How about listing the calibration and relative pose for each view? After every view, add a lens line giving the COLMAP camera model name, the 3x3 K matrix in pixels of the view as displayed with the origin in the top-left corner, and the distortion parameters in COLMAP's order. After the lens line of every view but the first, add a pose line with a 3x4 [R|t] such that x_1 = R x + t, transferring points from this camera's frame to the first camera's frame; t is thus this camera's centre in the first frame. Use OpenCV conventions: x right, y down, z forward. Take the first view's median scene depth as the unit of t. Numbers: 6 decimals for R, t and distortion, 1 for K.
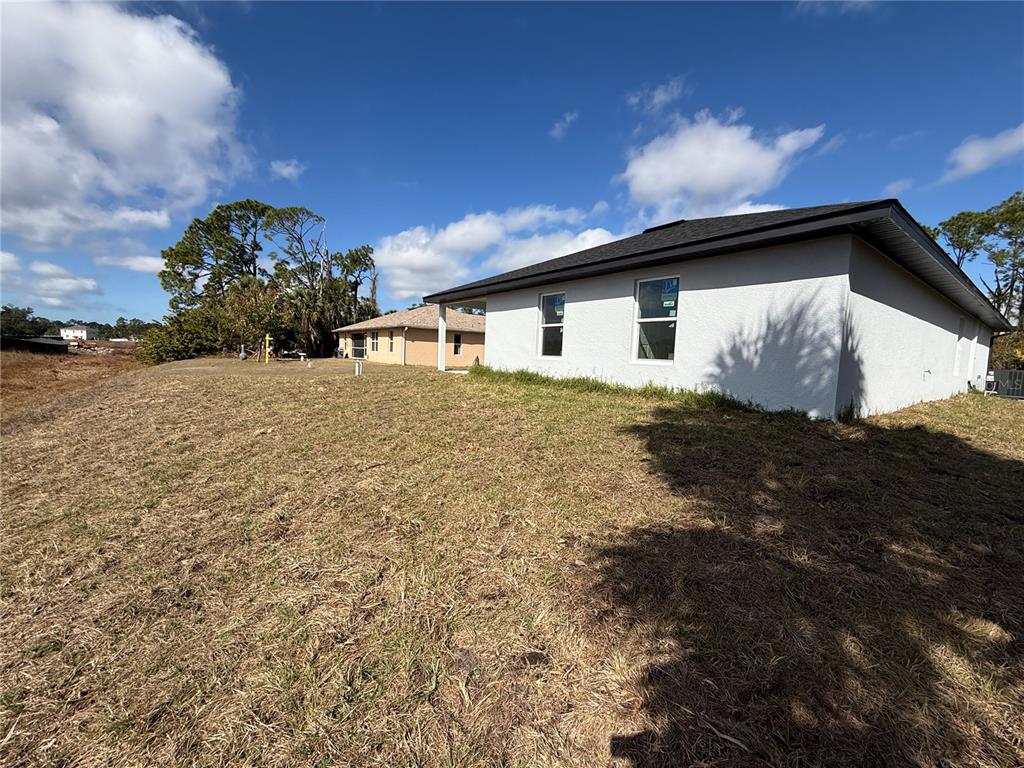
lens RADIAL K [[405.1, 0, 511.3], [0, 405.1, 382.5], [0, 0, 1]] dist [-0.003876, 0.001031]
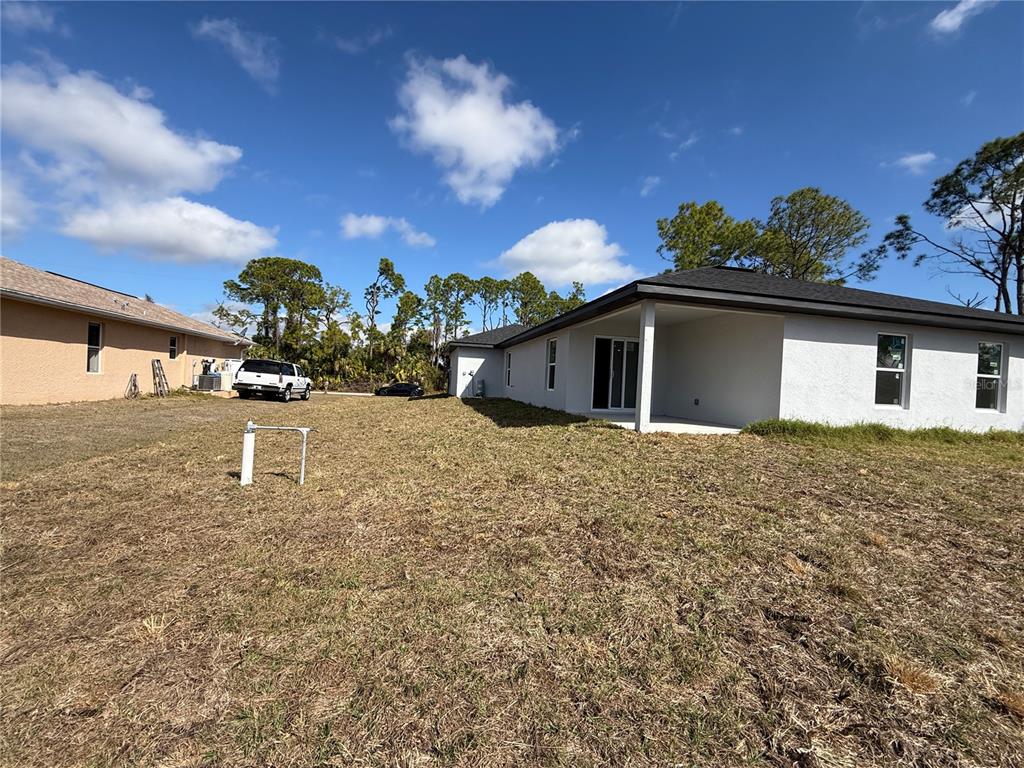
lens RADIAL K [[405.1, 0, 513.2], [0, 405.1, 388.0], [0, 0, 1]] dist [-0.003876, 0.001031]
pose [[0.408988, -0.026698, 0.912149, -1.371719], [0.034192, 0.999318, 0.013919, -0.188300], [-0.911899, 0.025496, 0.409622, 1.838047]]
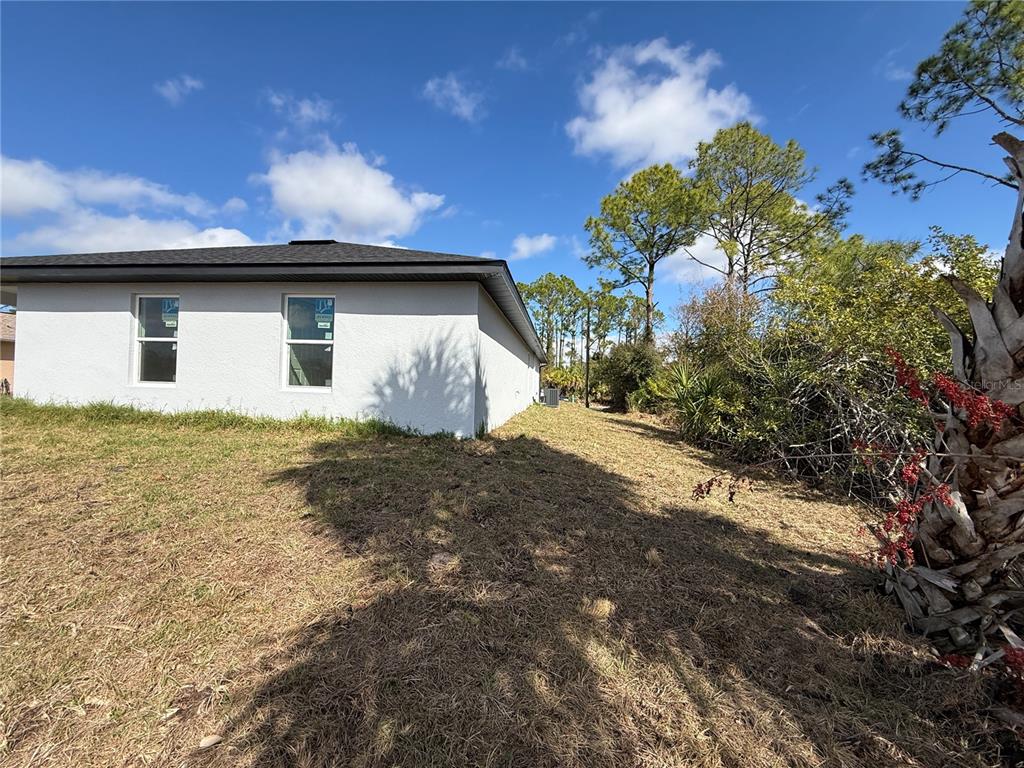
lens RADIAL K [[405.1, 0, 505.5], [0, 405.1, 375.4], [0, 0, 1]] dist [-0.003876, 0.001031]
pose [[0.694340, 0.006613, 0.719617, 0.014083], [0.044082, 0.997689, -0.051703, -0.016431], [-0.718296, 0.067622, 0.692444, 0.081742]]
